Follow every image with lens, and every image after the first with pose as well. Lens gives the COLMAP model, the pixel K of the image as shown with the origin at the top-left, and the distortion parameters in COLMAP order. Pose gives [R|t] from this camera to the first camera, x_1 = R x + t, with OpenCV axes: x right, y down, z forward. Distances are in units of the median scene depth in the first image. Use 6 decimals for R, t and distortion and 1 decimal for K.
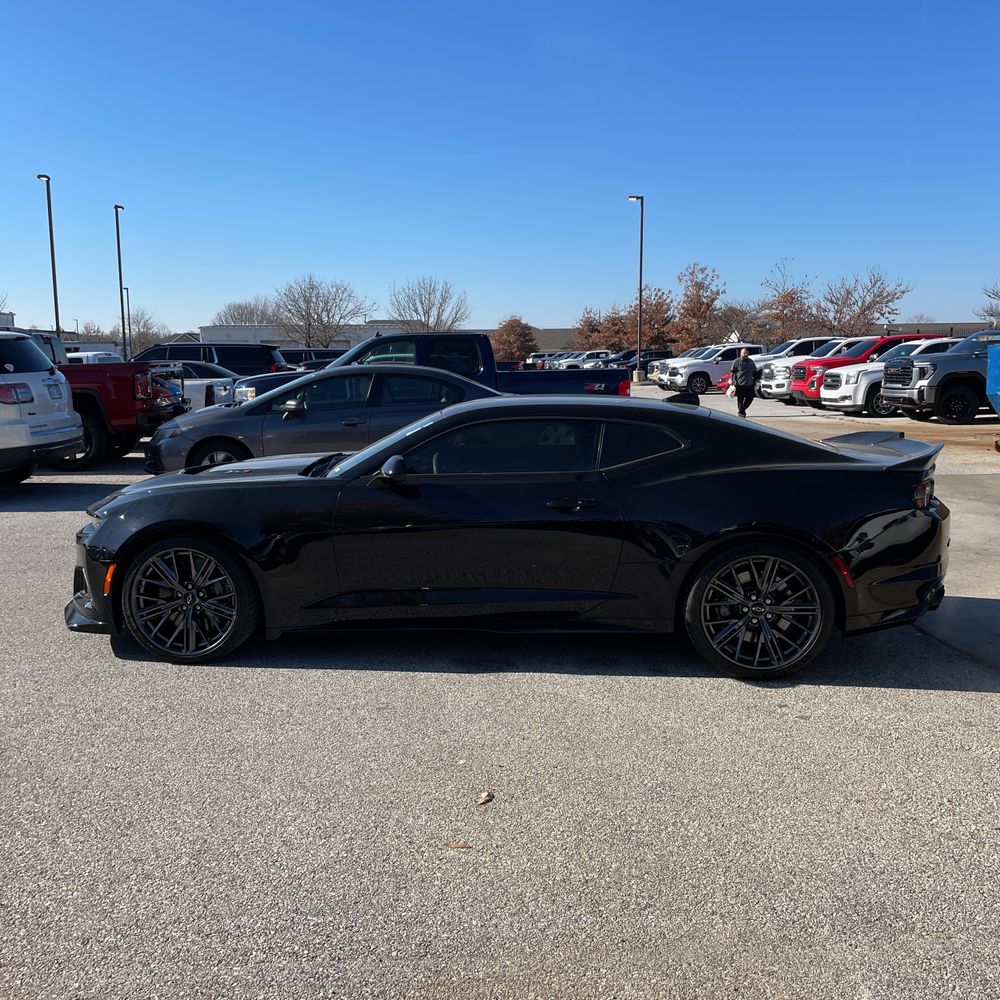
lens RADIAL K [[999.3, 0, 515.1], [0, 999.3, 501.0], [0, 0, 1]] dist [0.107234, -0.179030]
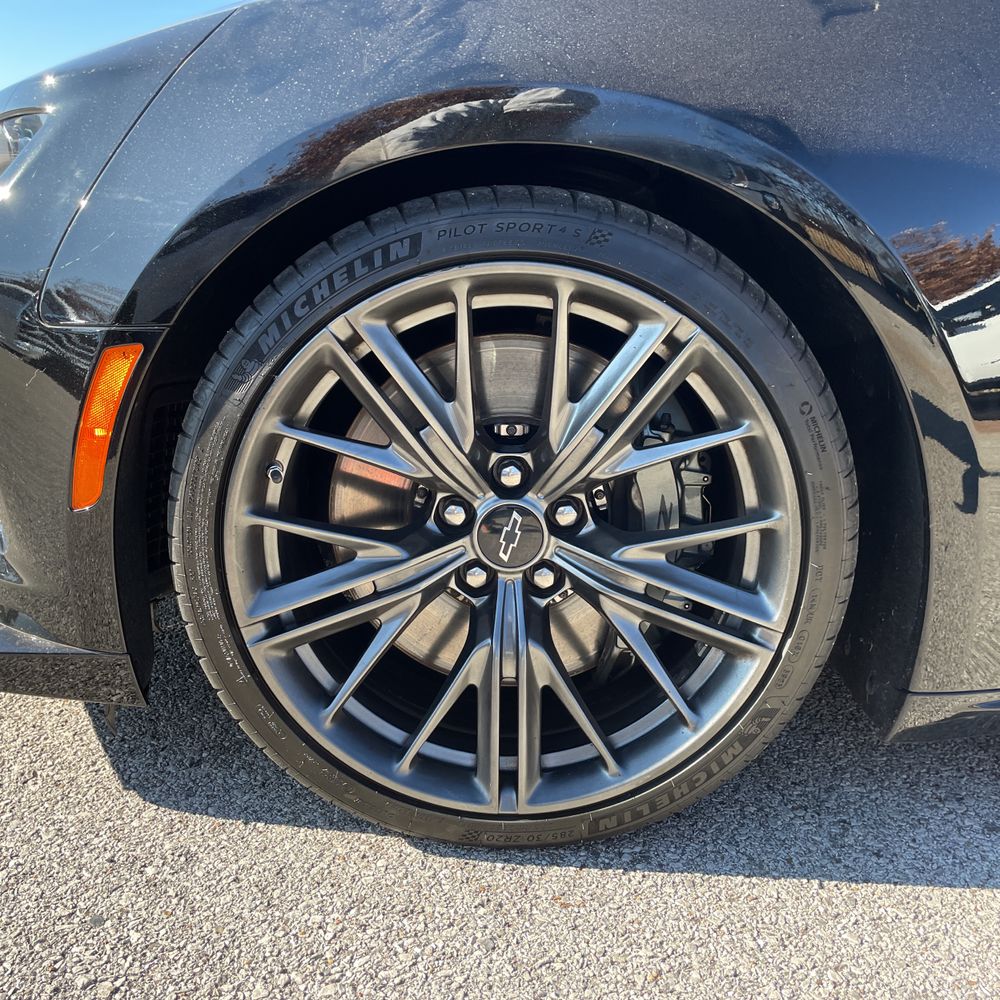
lens RADIAL K [[1016.6, 0, 488.4], [0, 1016.6, 502.3], [0, 0, 1]] dist [0.070575, -0.095487]
pose [[0.996372, 0.016035, 0.083577, -0.069708], [-0.026193, 0.992197, 0.121901, 0.013276], [-0.080970, -0.123648, 0.989017, 0.162459]]
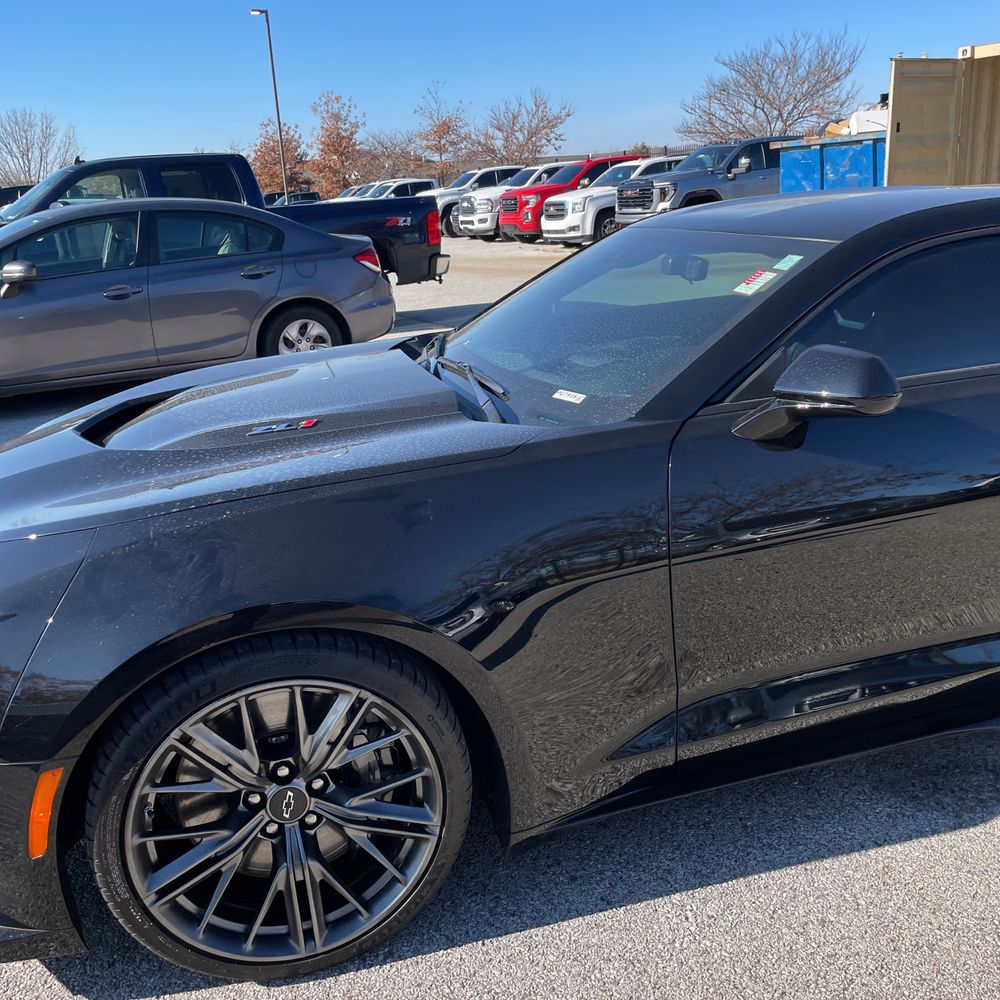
lens RADIAL K [[1002.5, 0, 503.5], [0, 1002.5, 491.3], [0, 0, 1]] dist [0.086393, -0.118756]
pose [[0.932501, -0.147744, 0.329565, -0.071650], [0.101810, 0.983027, 0.152620, -0.012169], [-0.346520, -0.108766, 0.931715, 0.131628]]
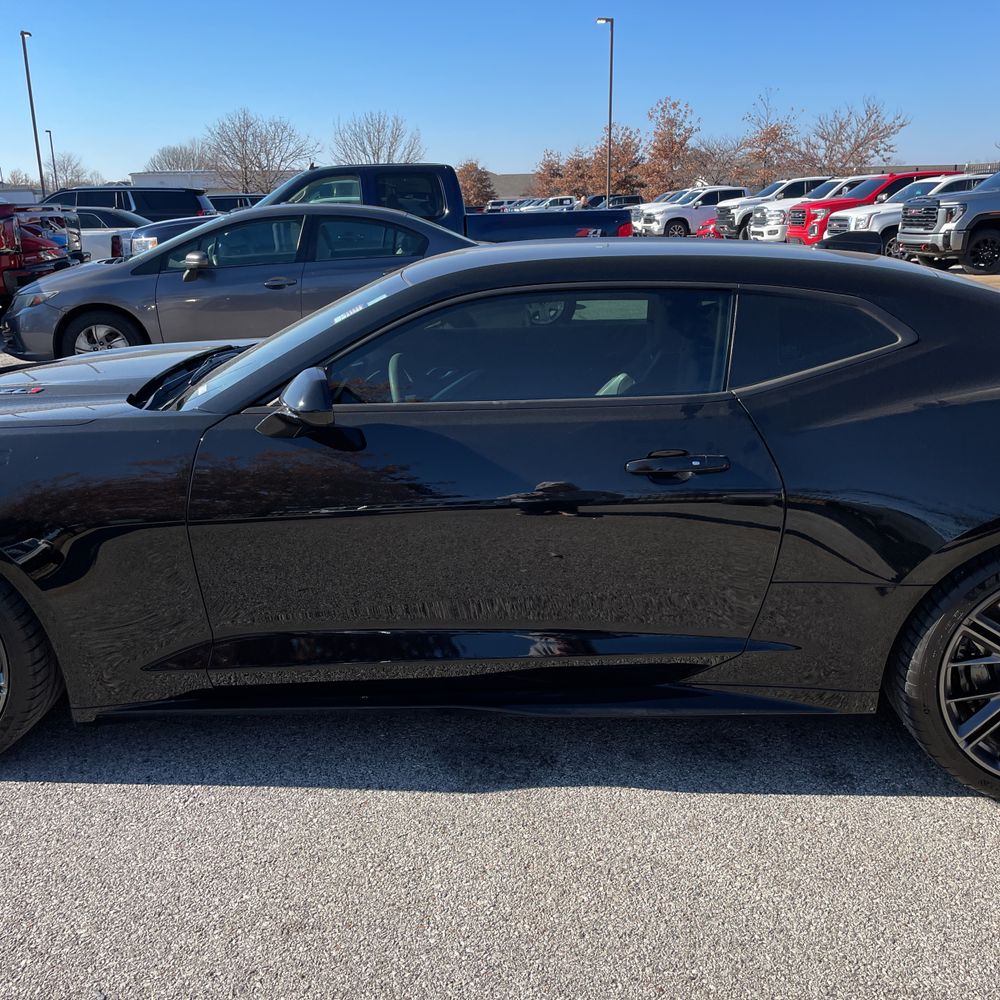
lens RADIAL K [[1002.5, 0, 503.5], [0, 1002.5, 491.3], [0, 0, 1]] dist [0.086393, -0.118756]
pose [[0.999456, -0.016178, 0.028729, -0.008157], [0.012234, 0.991108, 0.132495, -0.009723], [-0.030617, -0.132071, 0.990767, 0.099497]]
